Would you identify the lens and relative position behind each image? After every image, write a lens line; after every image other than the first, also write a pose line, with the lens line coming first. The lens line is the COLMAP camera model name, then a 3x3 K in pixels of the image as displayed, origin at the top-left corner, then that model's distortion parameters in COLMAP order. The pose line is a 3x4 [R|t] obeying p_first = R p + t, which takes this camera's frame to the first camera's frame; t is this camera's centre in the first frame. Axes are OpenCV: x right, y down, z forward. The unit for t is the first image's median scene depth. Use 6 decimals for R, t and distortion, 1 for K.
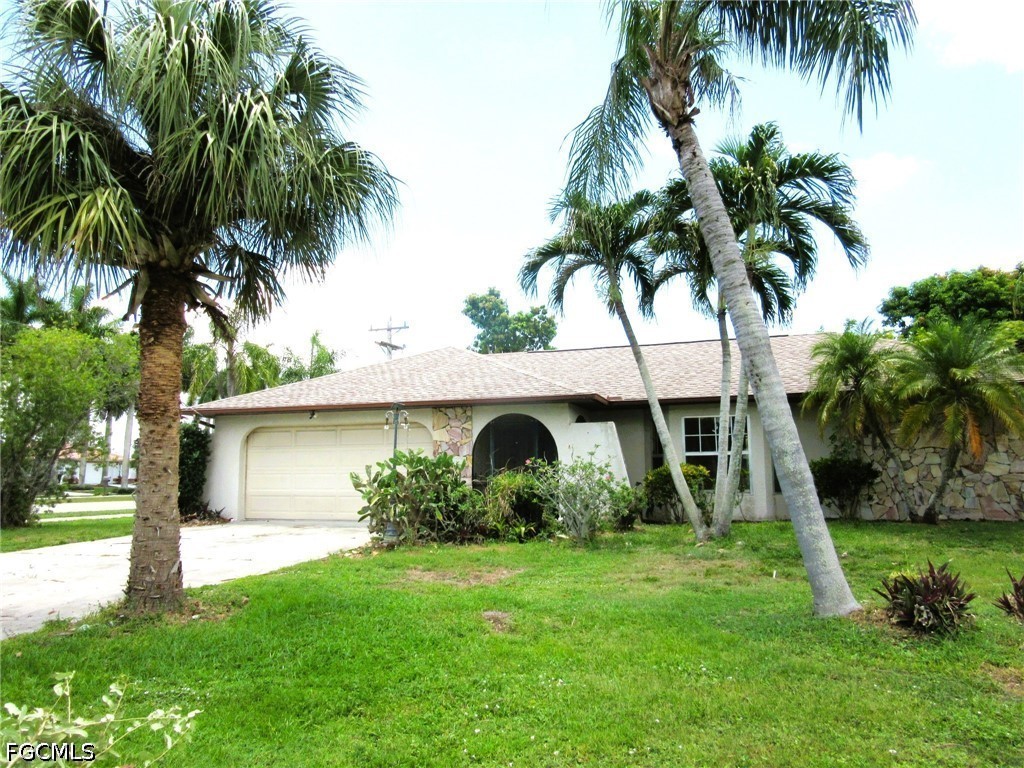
lens RADIAL K [[757.0, 0, 512.0], [0, 757.0, 384.0], [0, 0, 1]] dist [-0.027261, -0.000059]
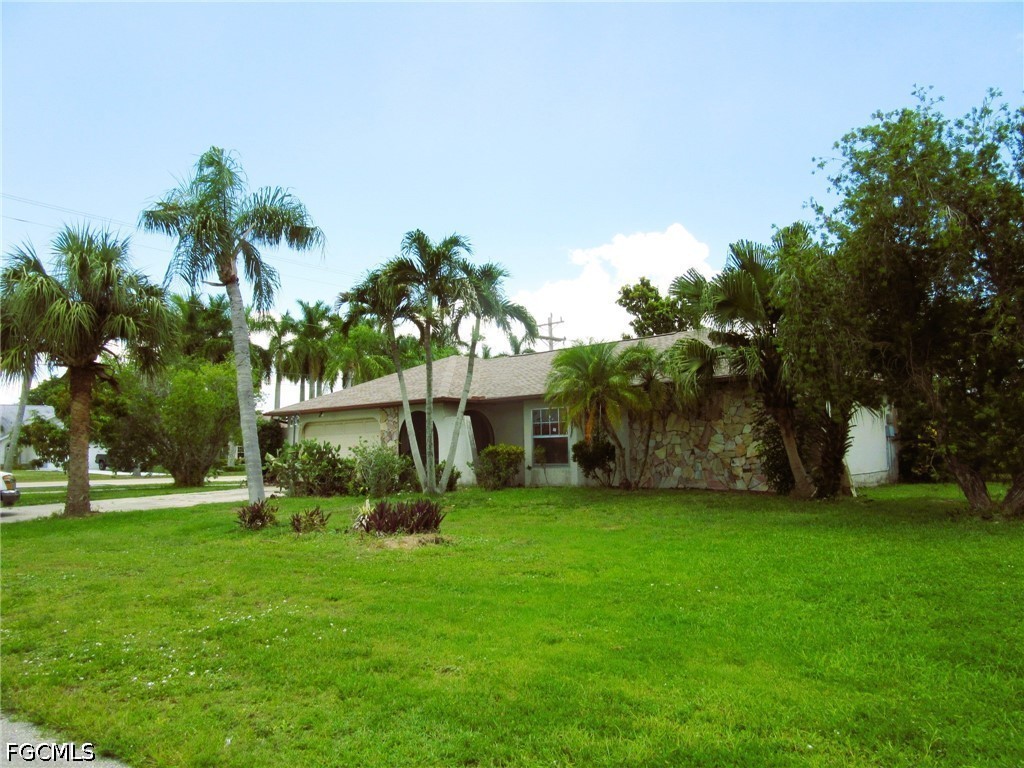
lens RADIAL K [[750.8, 0, 512.0], [0, 750.8, 384.0], [0, 0, 1]] dist [-0.001072, -0.000621]
pose [[0.922384, -0.044927, -0.383652, 0.688805], [0.057320, 0.998137, 0.020923, -0.029225], [0.381997, -0.041290, 0.923241, -0.214222]]
